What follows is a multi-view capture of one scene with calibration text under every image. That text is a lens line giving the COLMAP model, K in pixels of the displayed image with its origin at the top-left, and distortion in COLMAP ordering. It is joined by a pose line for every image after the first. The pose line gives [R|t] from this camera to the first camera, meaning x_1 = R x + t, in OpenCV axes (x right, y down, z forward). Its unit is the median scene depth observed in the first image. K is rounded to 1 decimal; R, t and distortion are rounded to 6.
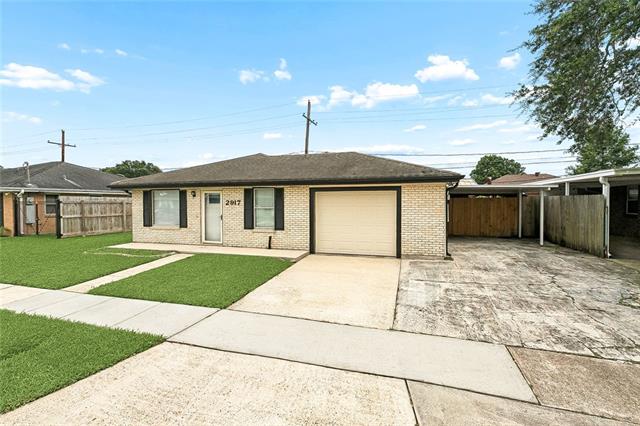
lens RADIAL K [[289.5, 0, 317.7], [0, 289.5, 216.1], [0, 0, 1]] dist [-0.000271, -0.001692]
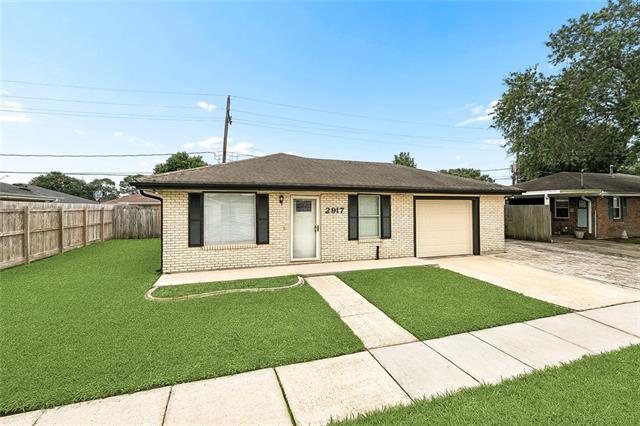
lens RADIAL K [[289.5, 0, 317.7], [0, 289.5, 209.0], [0, 0, 1]] dist [-0.000271, -0.001692]
pose [[0.813535, -0.001624, 0.581513, -0.837376], [0.029040, 0.998862, -0.037836, -0.019504], [-0.580790, 0.047668, 0.812656, 0.330655]]
